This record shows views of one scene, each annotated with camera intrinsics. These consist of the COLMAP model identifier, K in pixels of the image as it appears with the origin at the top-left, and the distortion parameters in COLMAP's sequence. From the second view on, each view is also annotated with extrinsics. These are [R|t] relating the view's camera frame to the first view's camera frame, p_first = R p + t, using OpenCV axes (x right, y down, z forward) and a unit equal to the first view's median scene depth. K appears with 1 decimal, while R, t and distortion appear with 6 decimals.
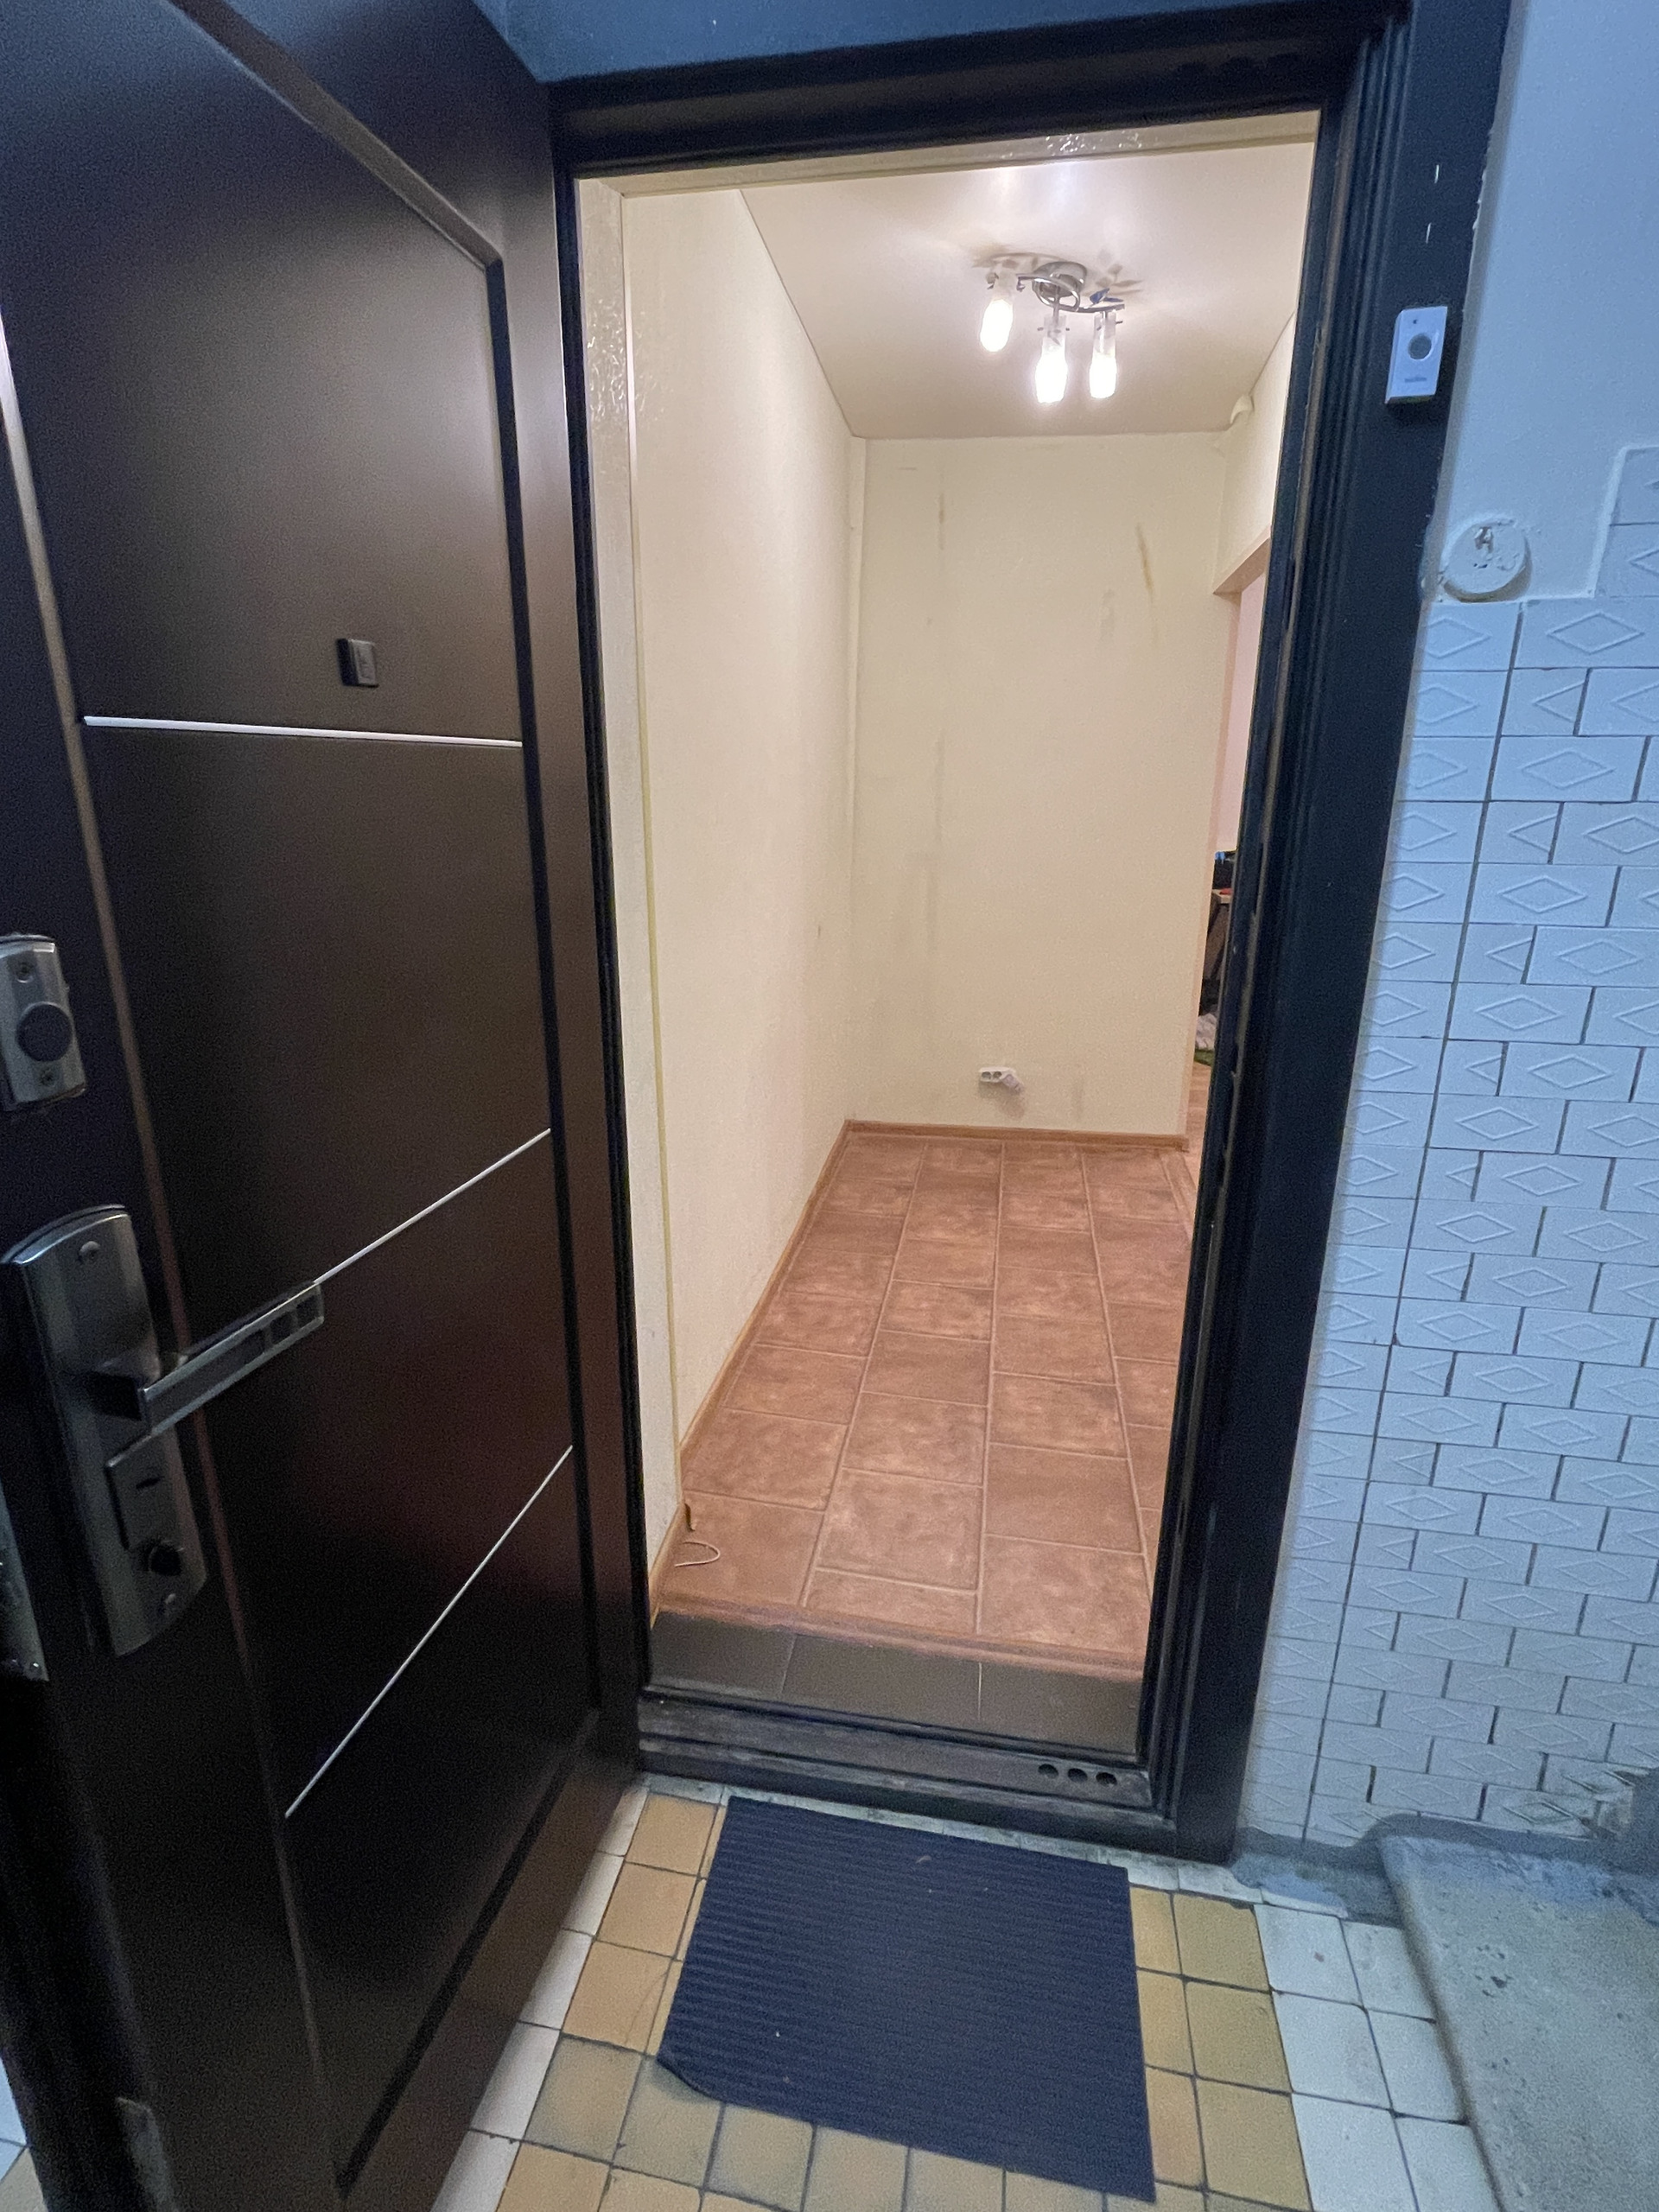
lens RADIAL K [[1045.8, 0, 824.5], [0, 1045.8, 1092.7], [0, 0, 1]] dist [-0.002449, -0.000031]
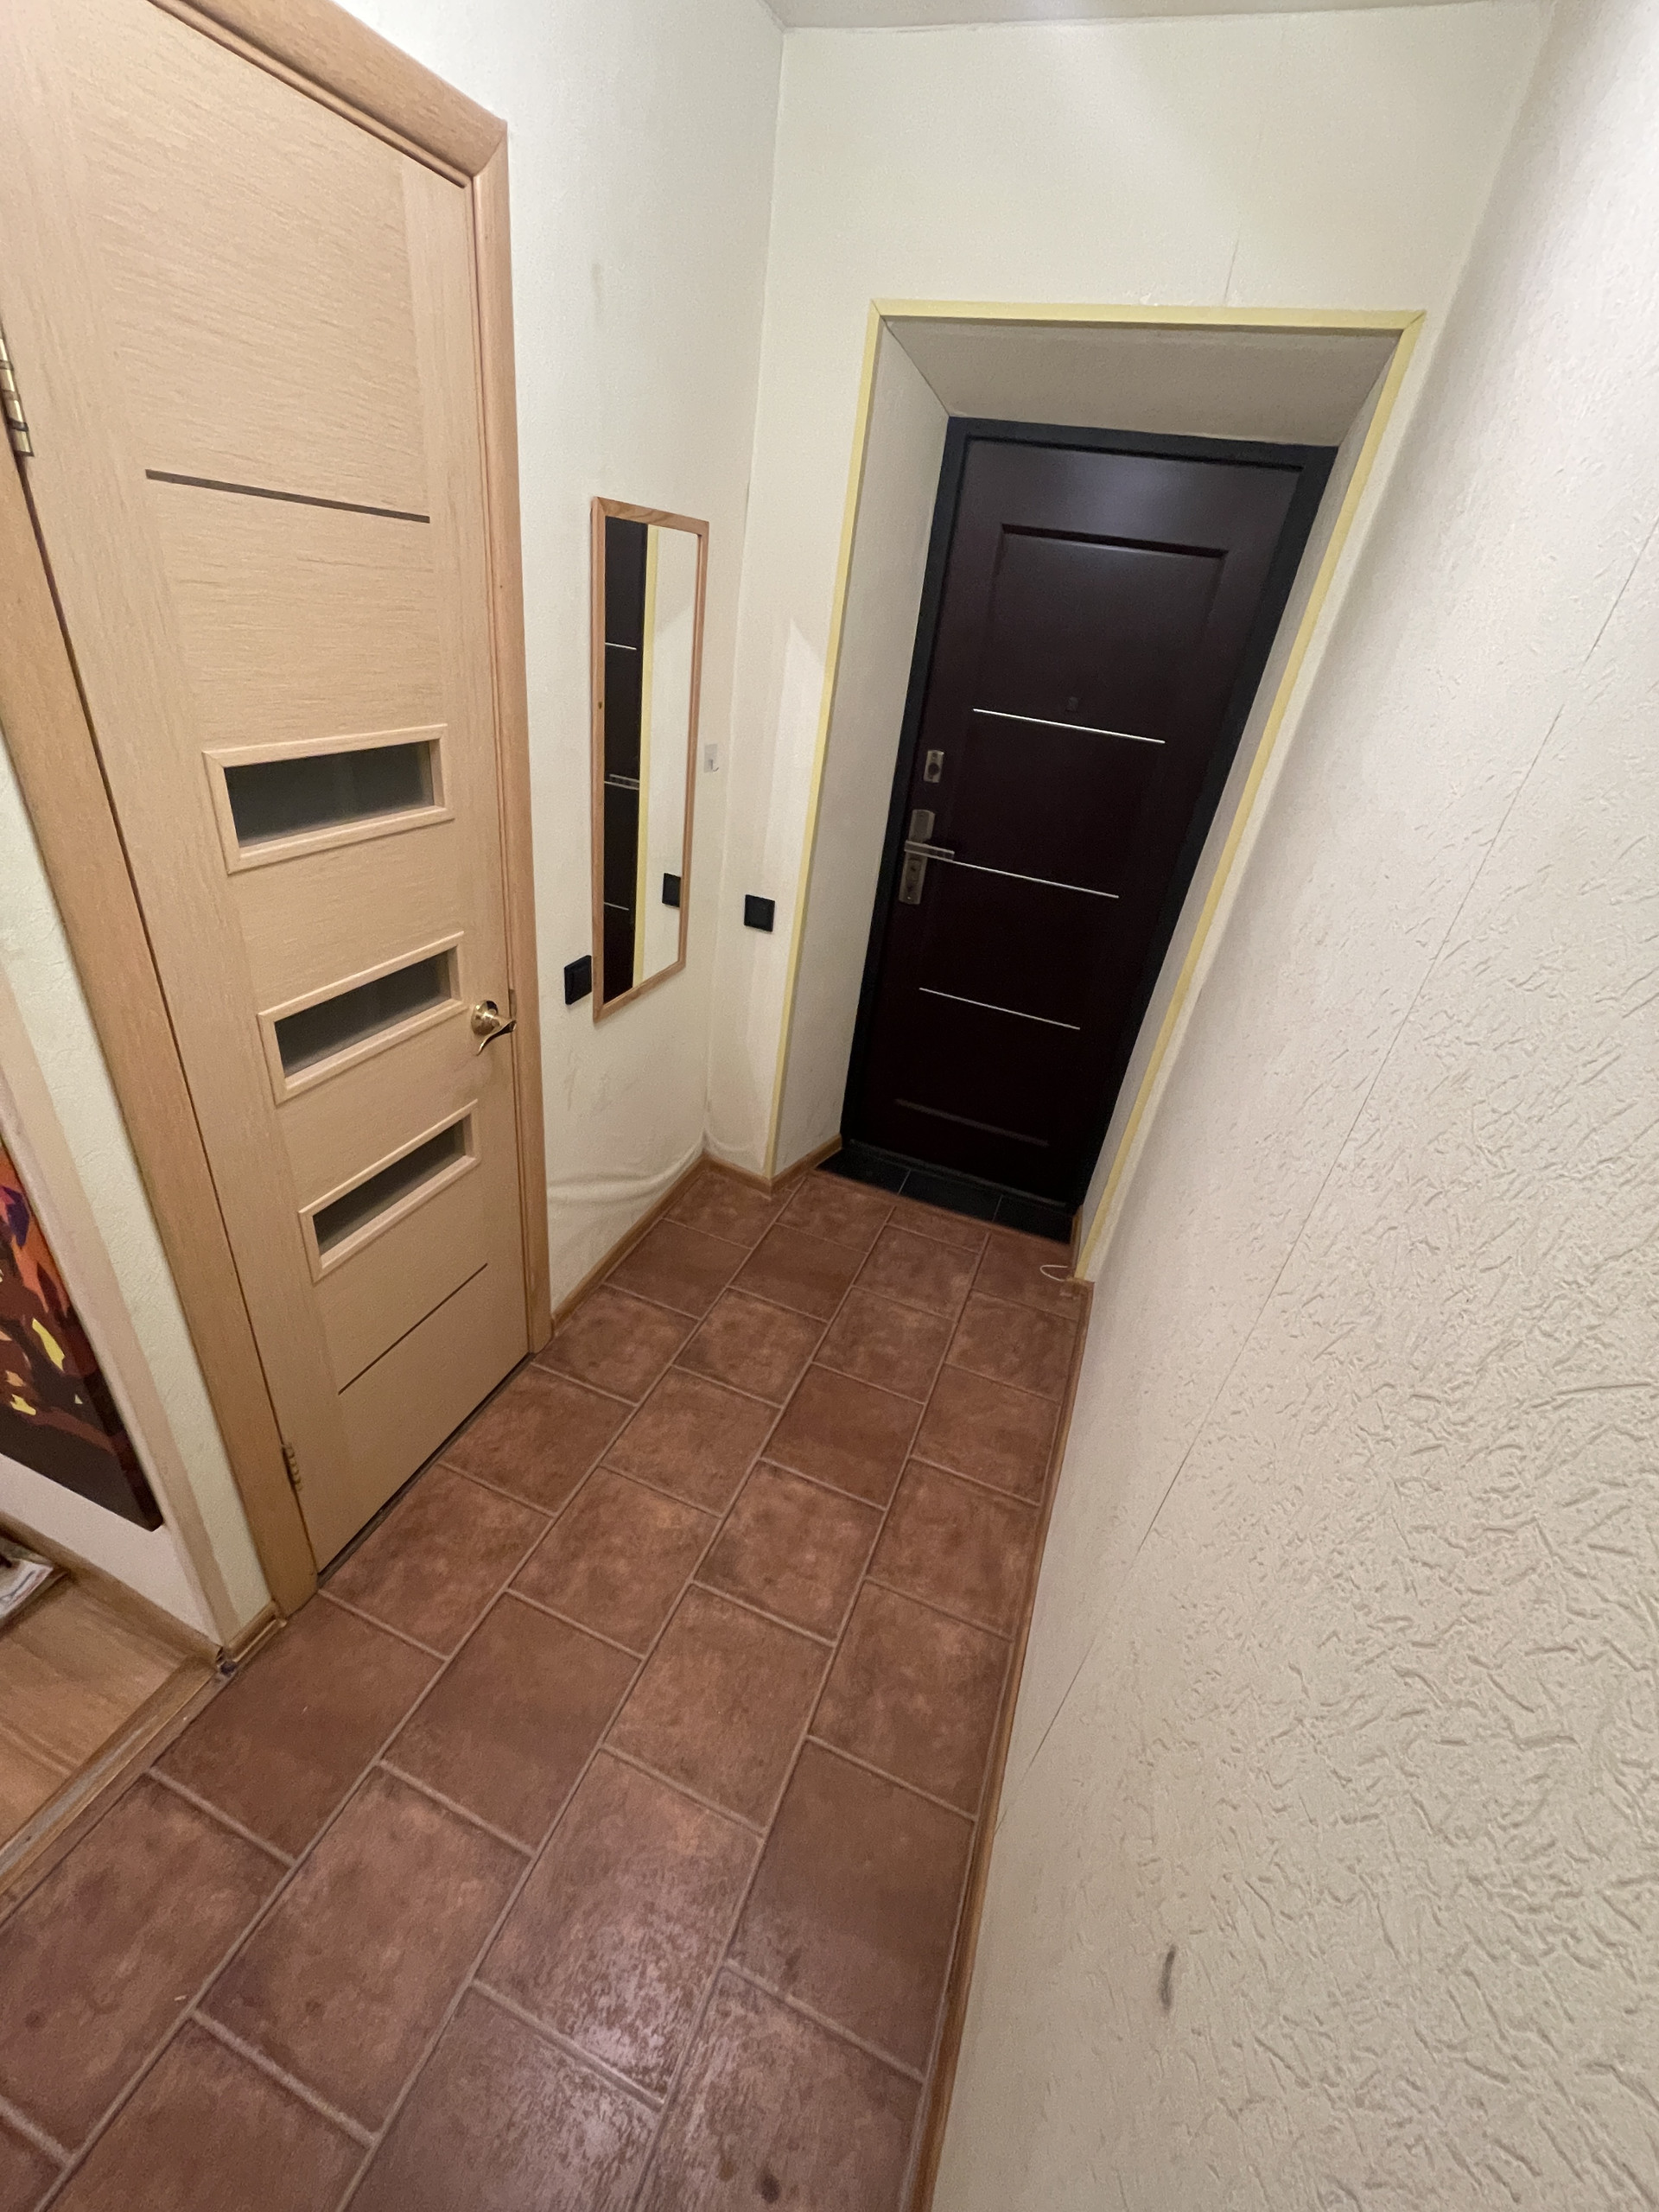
lens RADIAL K [[886.5, 0, 822.4], [0, 886.5, 1102.5], [0, 0, 1]] dist [0.002038, -0.000862]
pose [[-0.974302, -0.196448, 0.110203, 0.168199], [-0.055562, 0.683739, 0.727609, -0.942368], [-0.218287, 0.702787, -0.677083, 2.481490]]
